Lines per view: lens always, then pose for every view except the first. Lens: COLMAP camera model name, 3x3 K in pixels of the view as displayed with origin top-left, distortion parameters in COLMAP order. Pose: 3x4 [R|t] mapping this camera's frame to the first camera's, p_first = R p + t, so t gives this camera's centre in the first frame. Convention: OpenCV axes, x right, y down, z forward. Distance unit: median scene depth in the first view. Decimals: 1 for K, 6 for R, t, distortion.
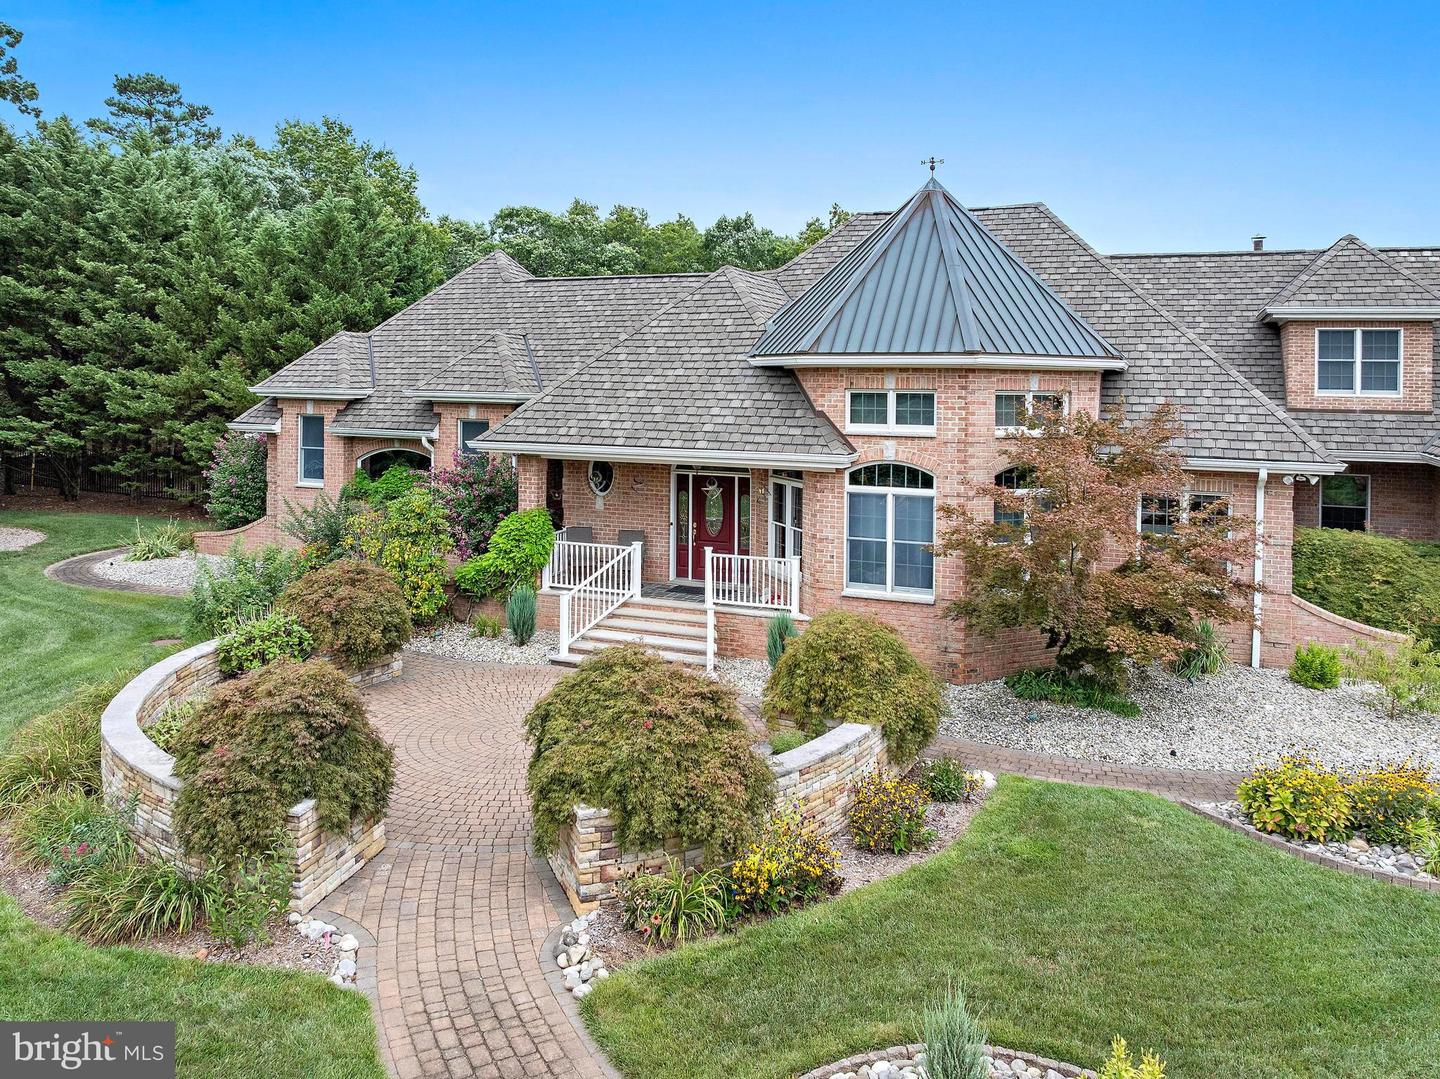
lens RADIAL K [[1062.8, 0, 716.0], [0, 1062.8, 389.3], [0, 0, 1]] dist [-0.018563, -0.005574]
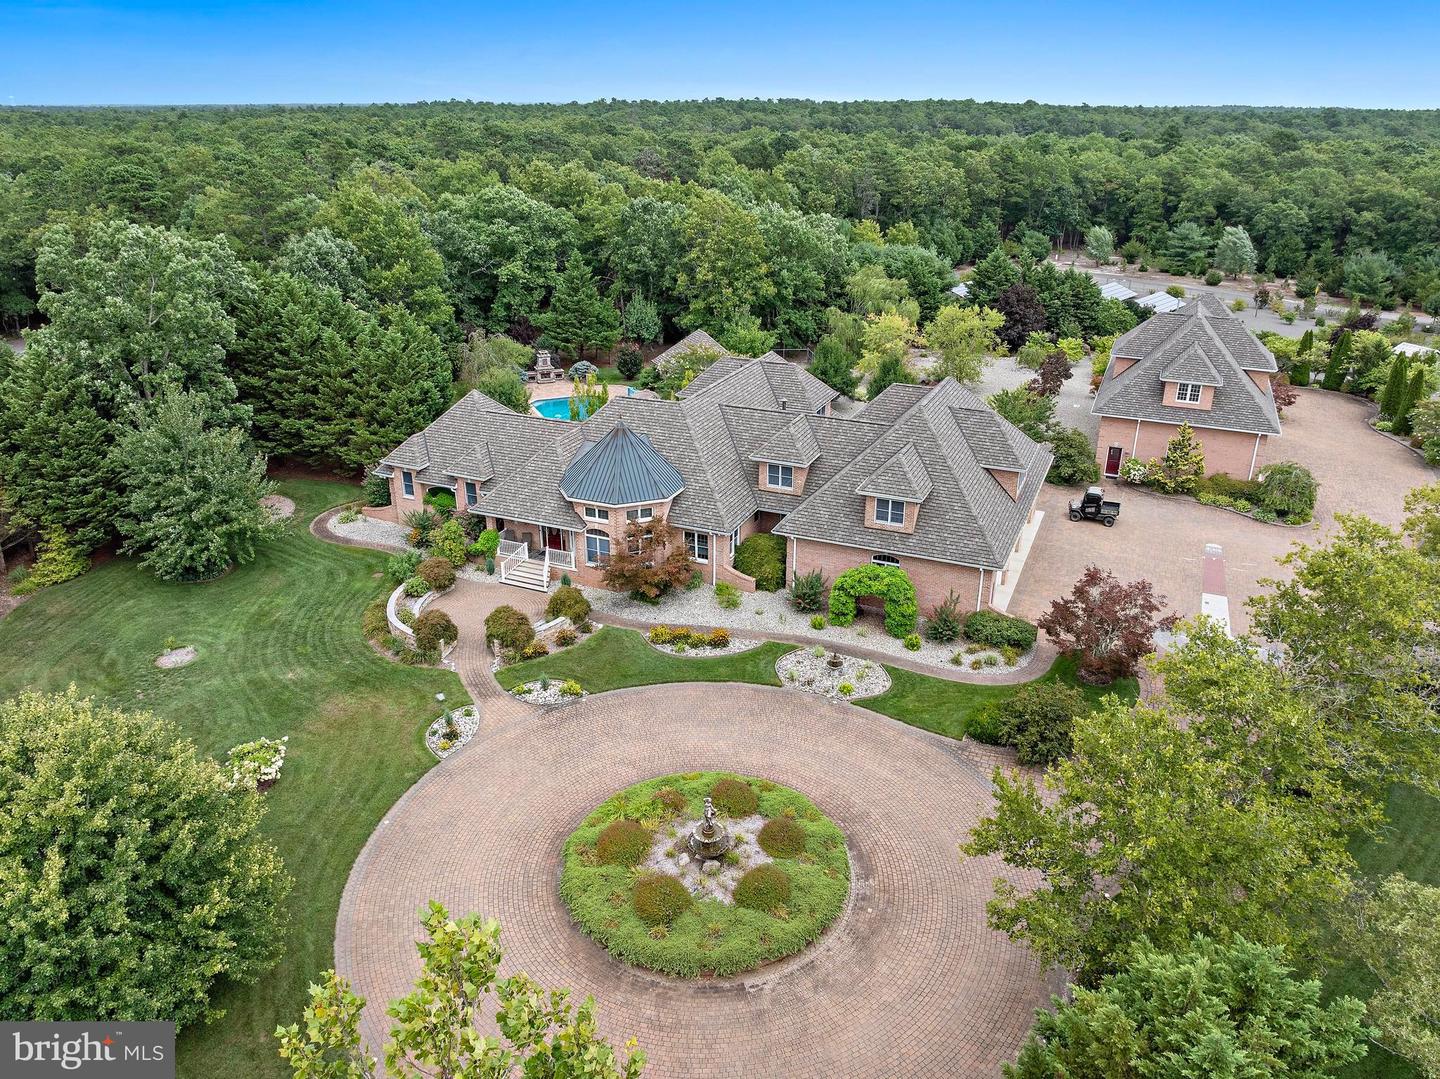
lens RADIAL K [[1037.3, 0, 724.4], [0, 1037.3, 534.7], [0, 0, 1]] dist [-0.030602, -0.002680]
pose [[0.999966, -0.001531, -0.008142, 0.510553], [0.004490, 0.926075, 0.377312, -0.979319], [0.006962, -0.377336, 0.926050, -1.716055]]
